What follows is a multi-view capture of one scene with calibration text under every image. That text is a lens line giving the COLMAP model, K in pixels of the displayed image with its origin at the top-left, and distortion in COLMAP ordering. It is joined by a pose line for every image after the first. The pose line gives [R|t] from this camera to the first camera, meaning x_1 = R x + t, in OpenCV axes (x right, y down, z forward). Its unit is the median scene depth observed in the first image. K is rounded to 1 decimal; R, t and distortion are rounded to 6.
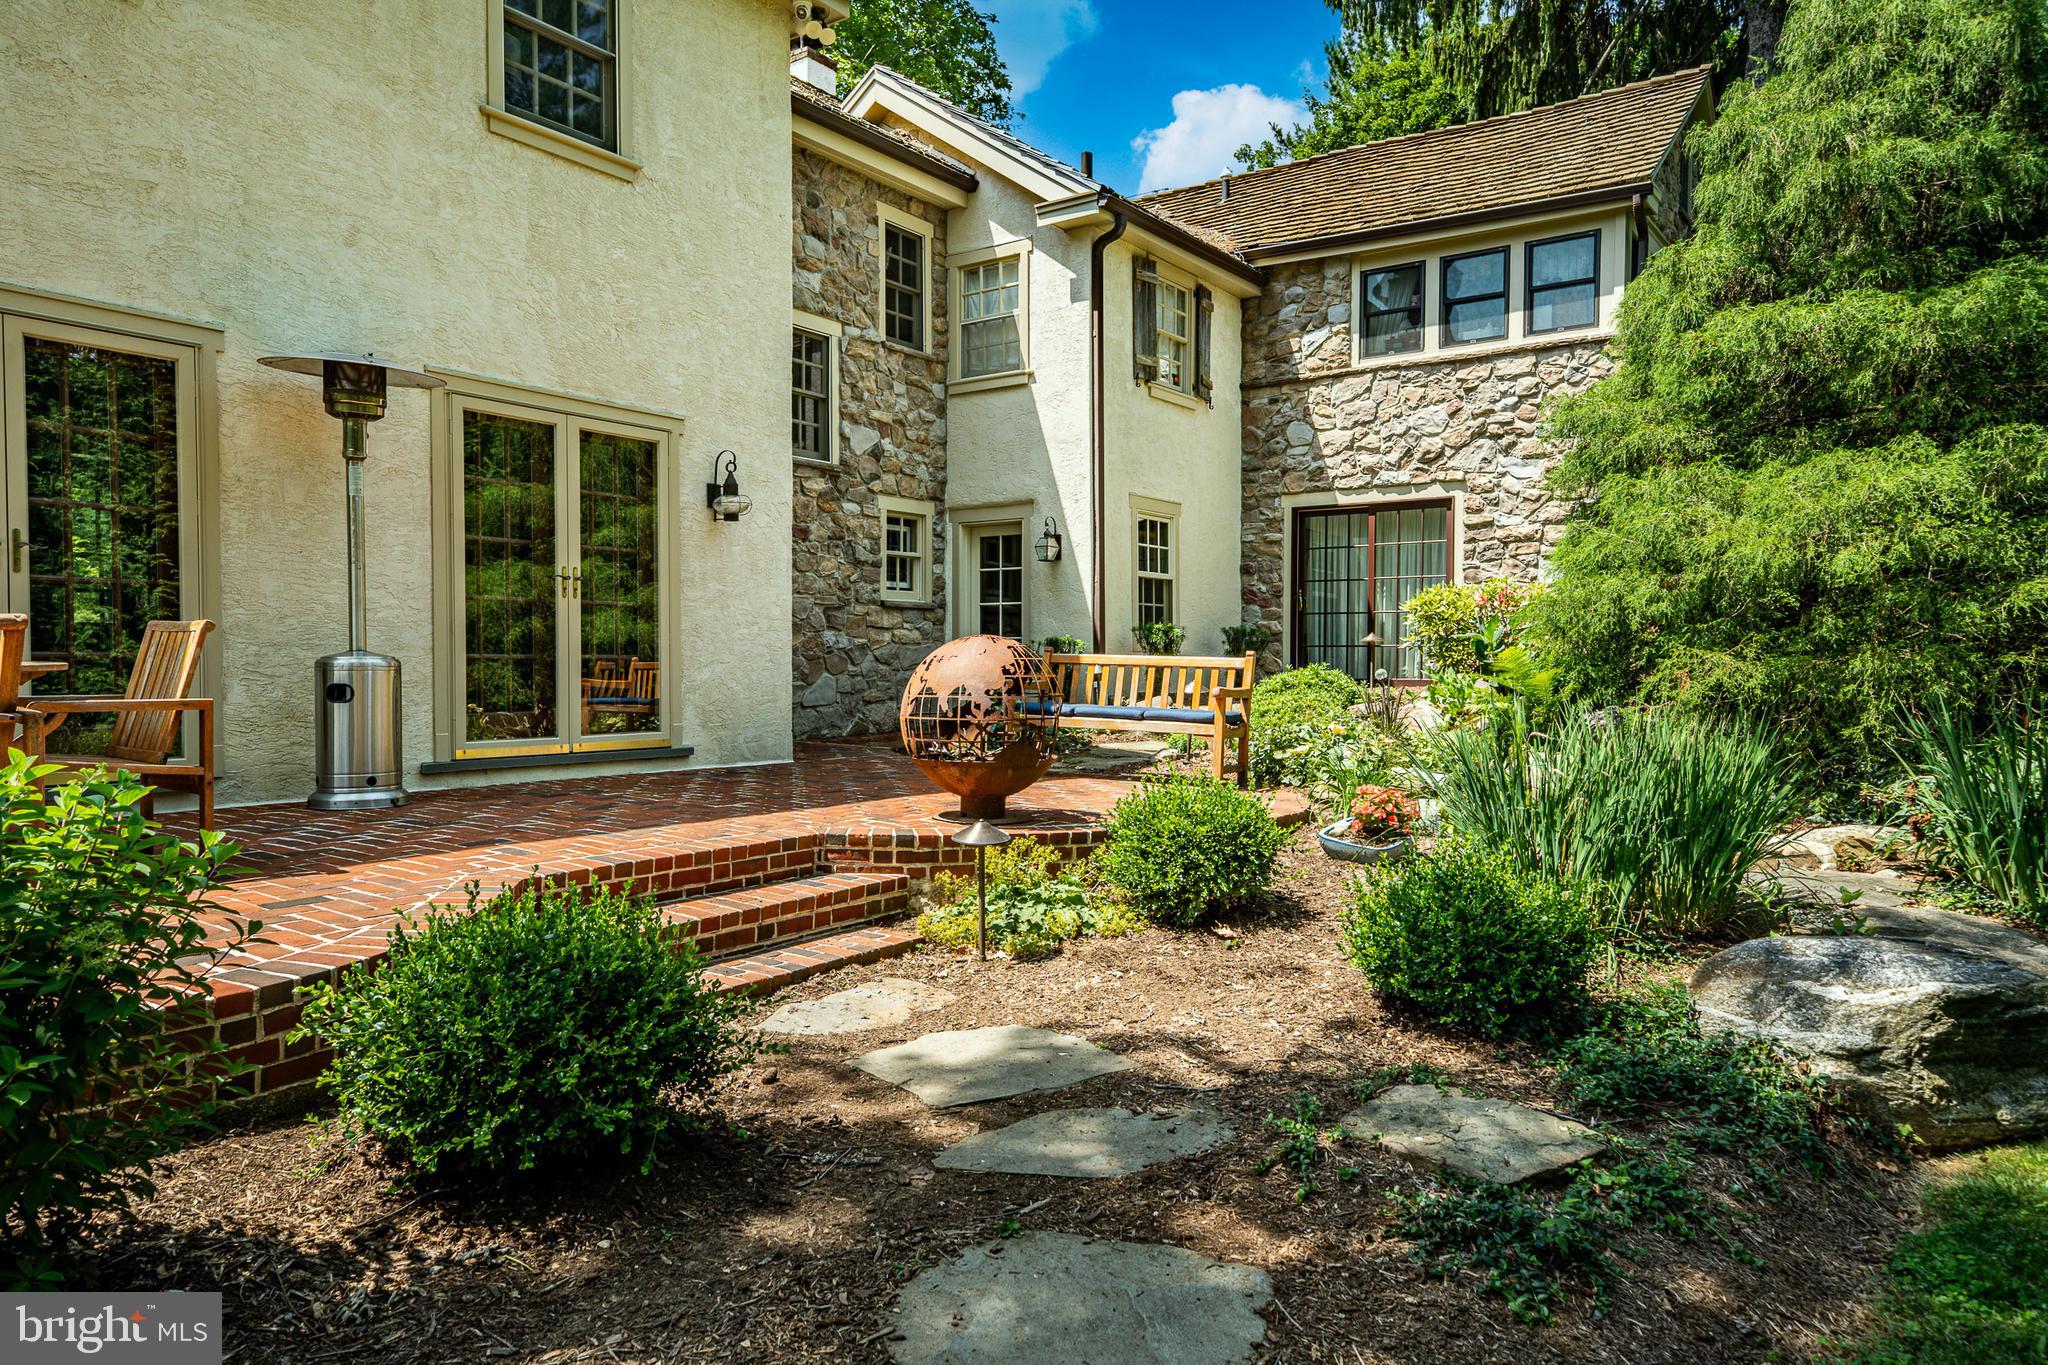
lens RADIAL K [[1329.6, 0, 1012.3], [0, 1329.6, 691.5], [0, 0, 1]] dist [0.018614, 0.005993]
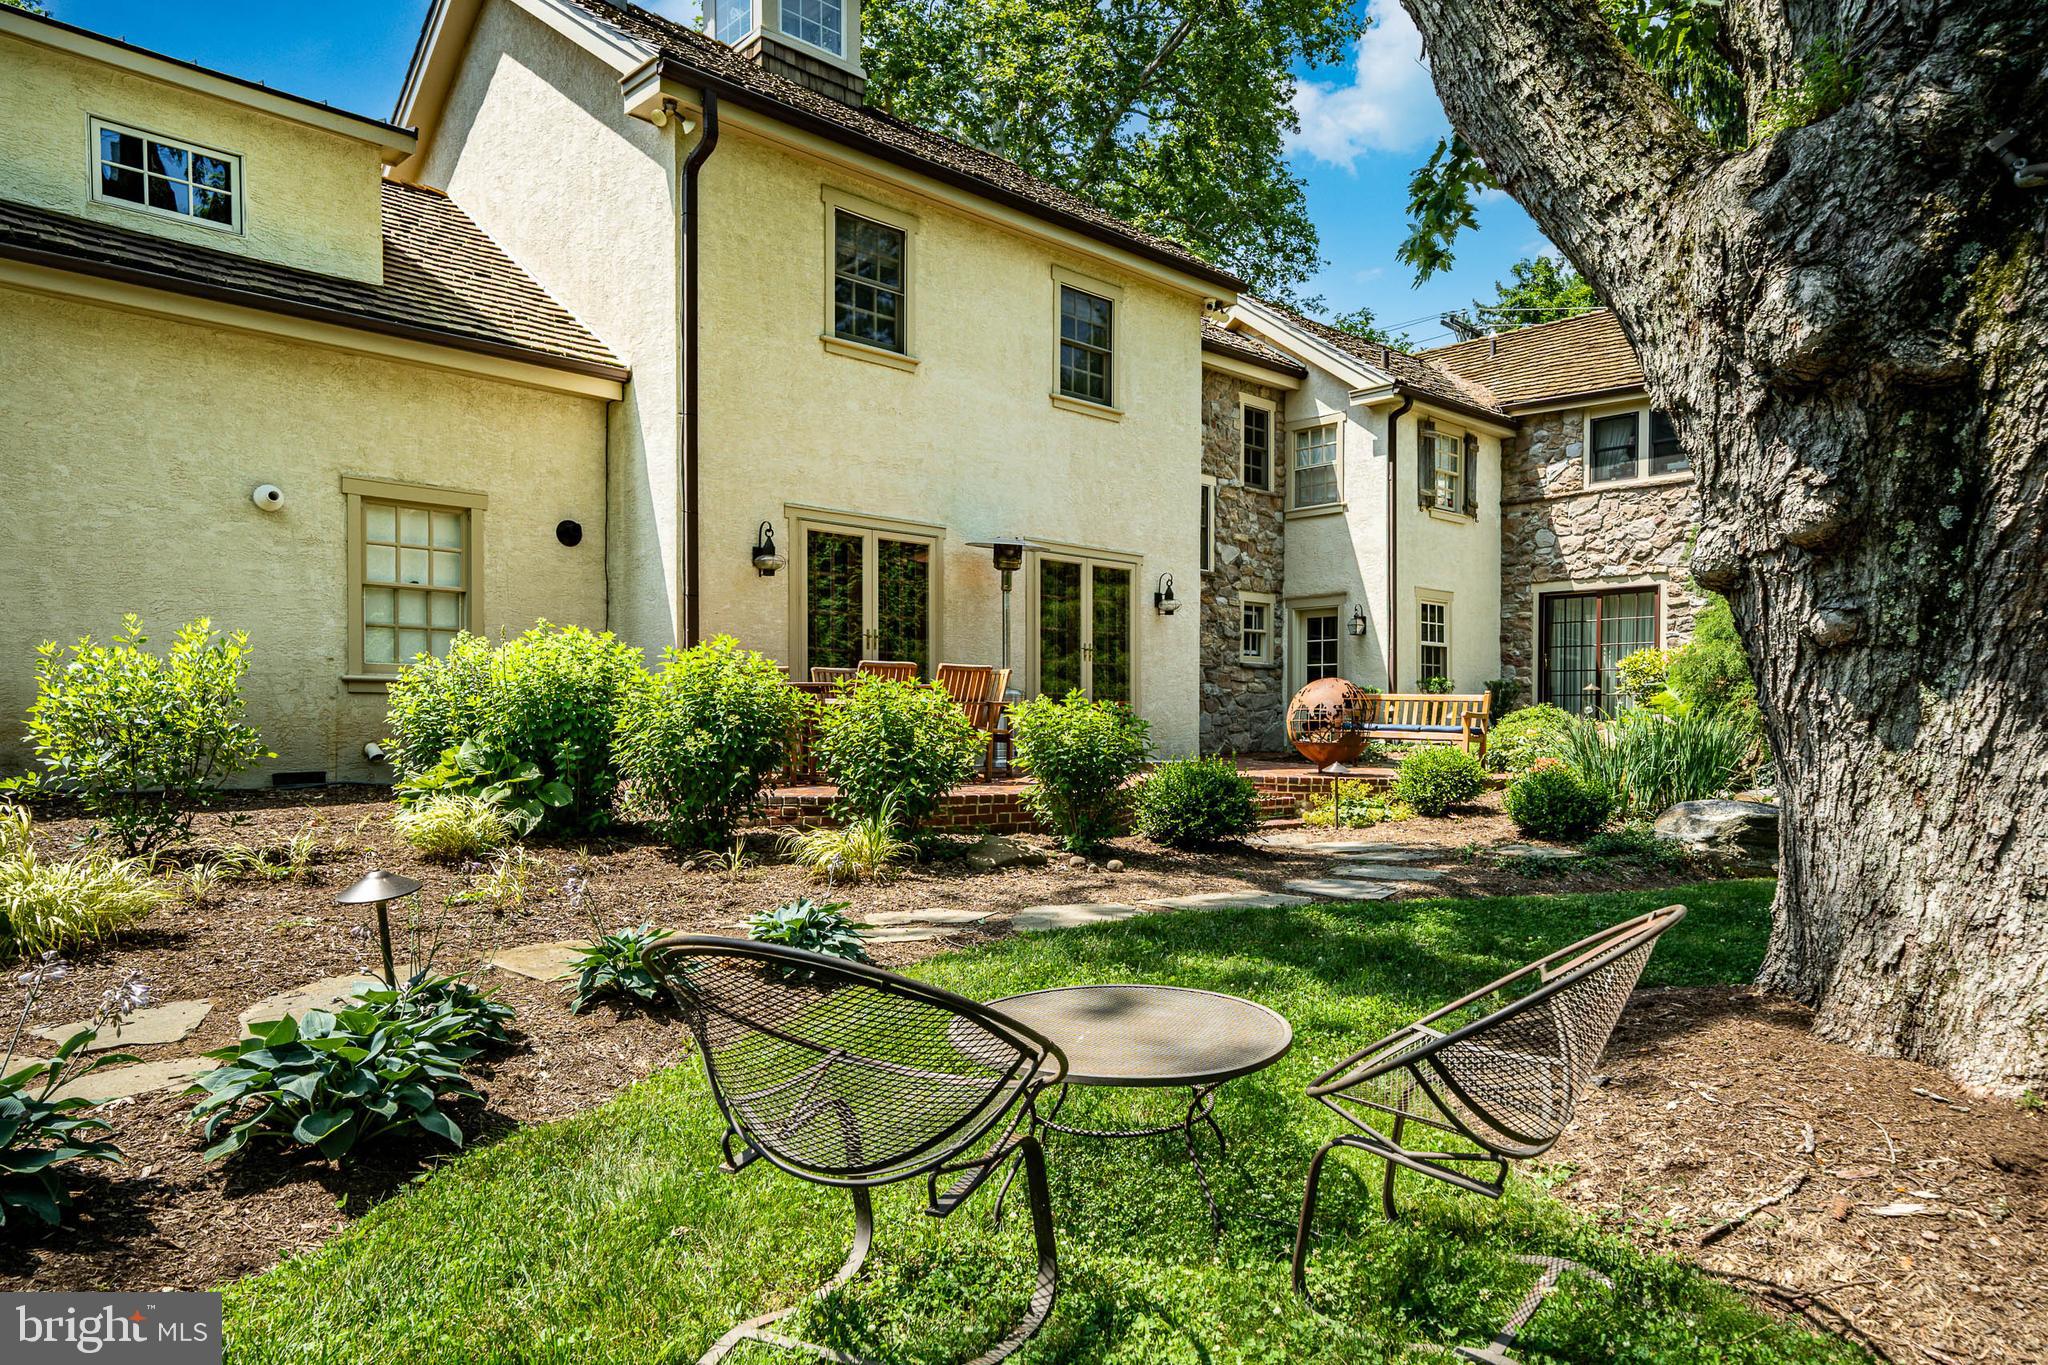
lens RADIAL K [[1310.0, 0, 1098.7], [0, 1310.0, 741.1], [0, 0, 1]] dist [0.021050, -0.003999]
pose [[0.988071, 0.003280, -0.153962, -0.028756], [-0.005178, 0.999915, -0.011929, 0.033857], [0.153910, 0.012584, 0.988005, -0.424935]]
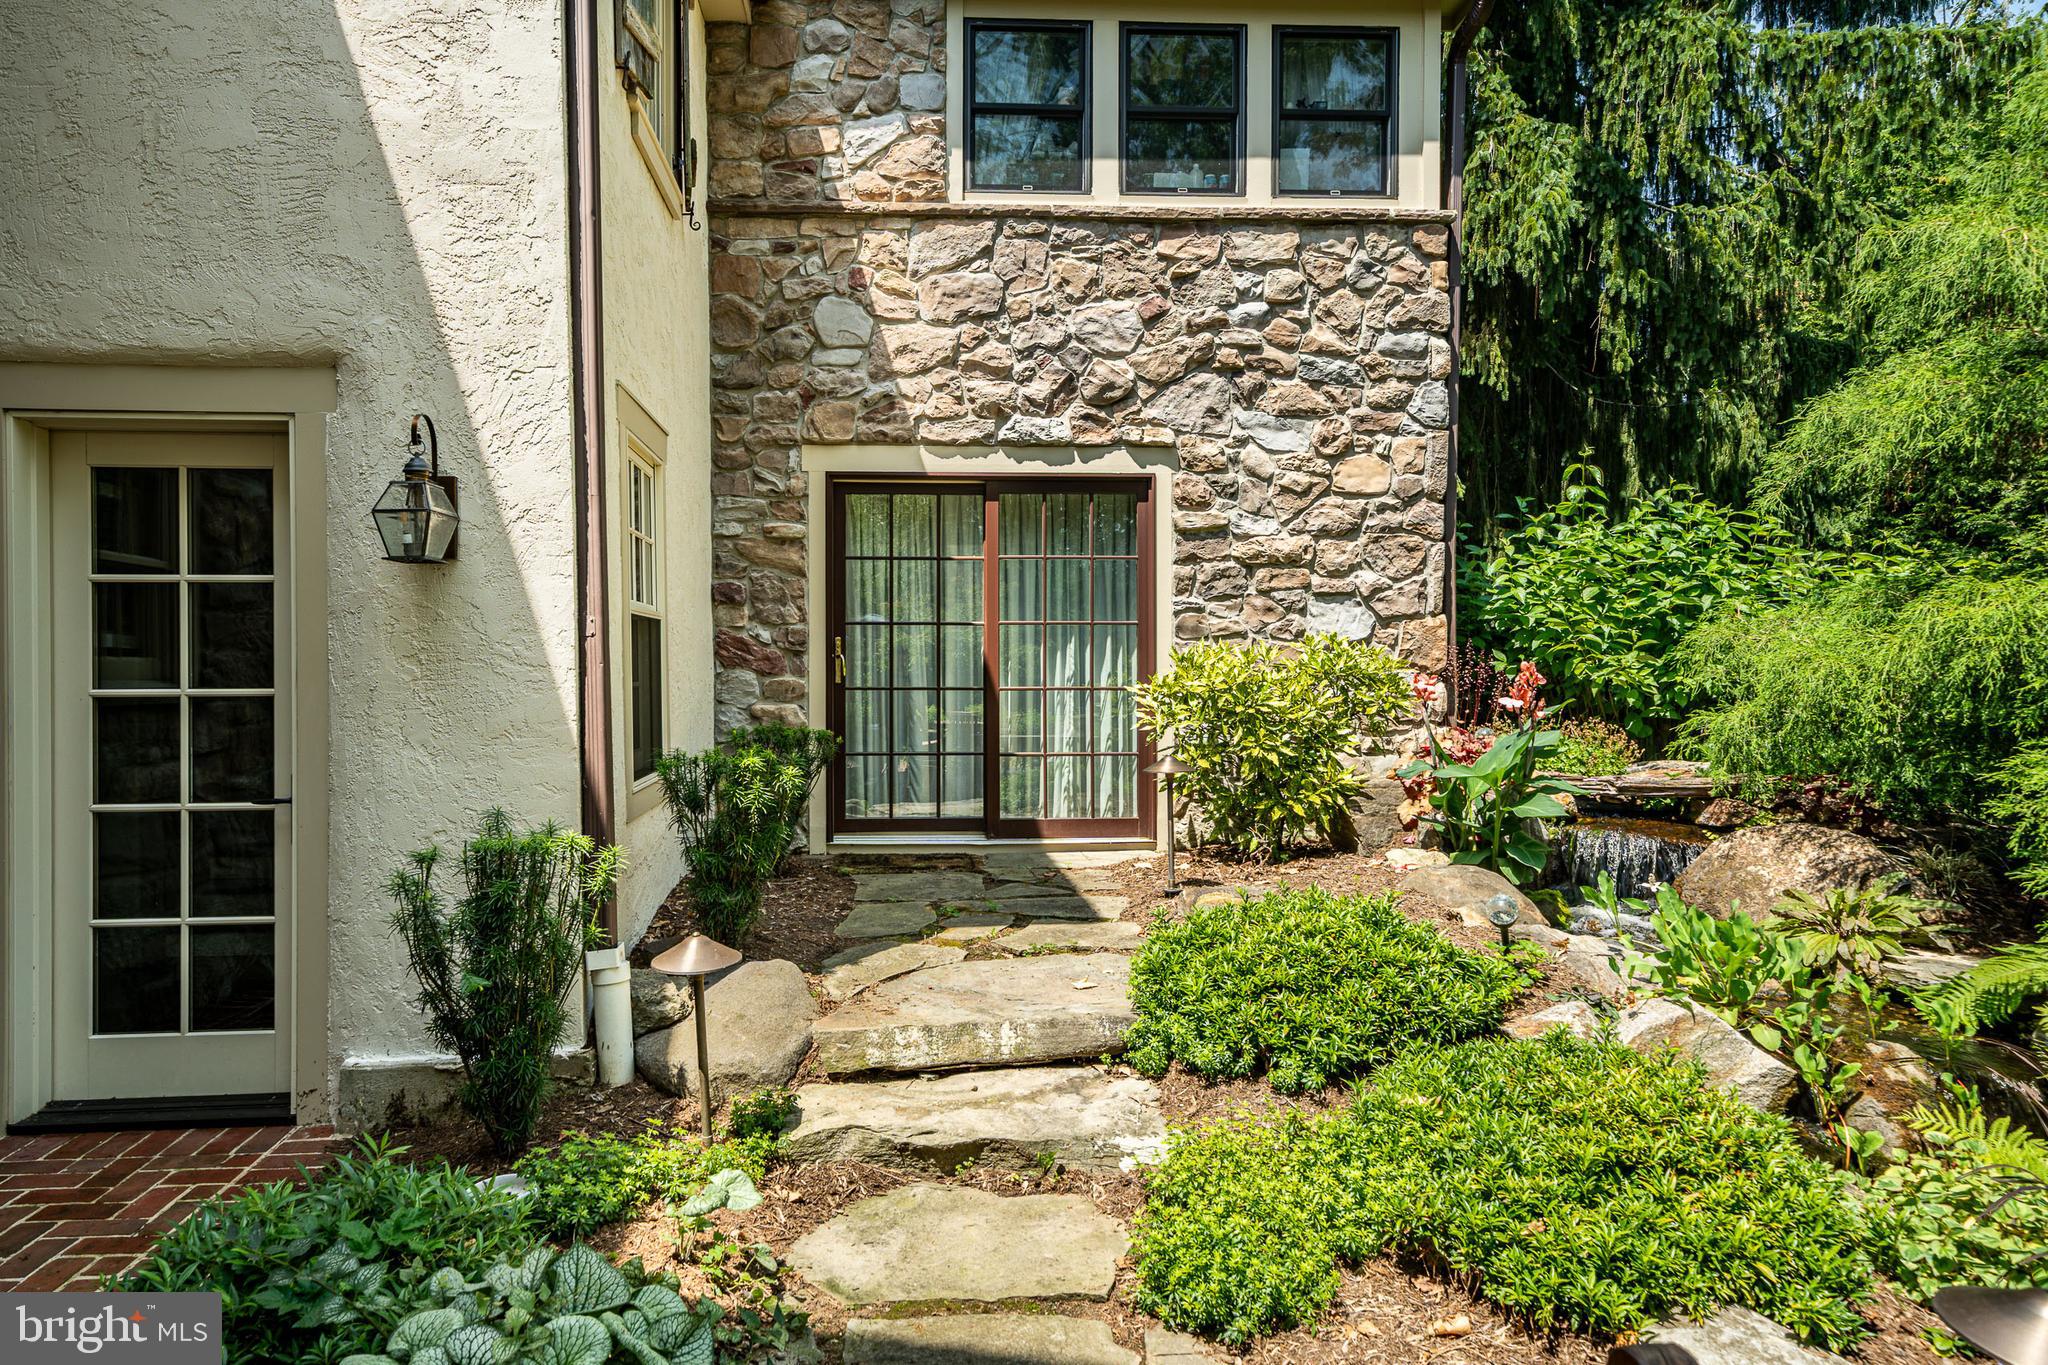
lens RADIAL K [[1331.0, 0, 975.6], [0, 1331.0, 665.0], [0, 0, 1]] dist [0.024905, -0.001057]
pose [[0.772112, -0.002523, 0.635481, -0.063587], [0.018951, 0.999639, -0.019058, -0.063058], [-0.635203, 0.026758, 0.771881, 0.651381]]
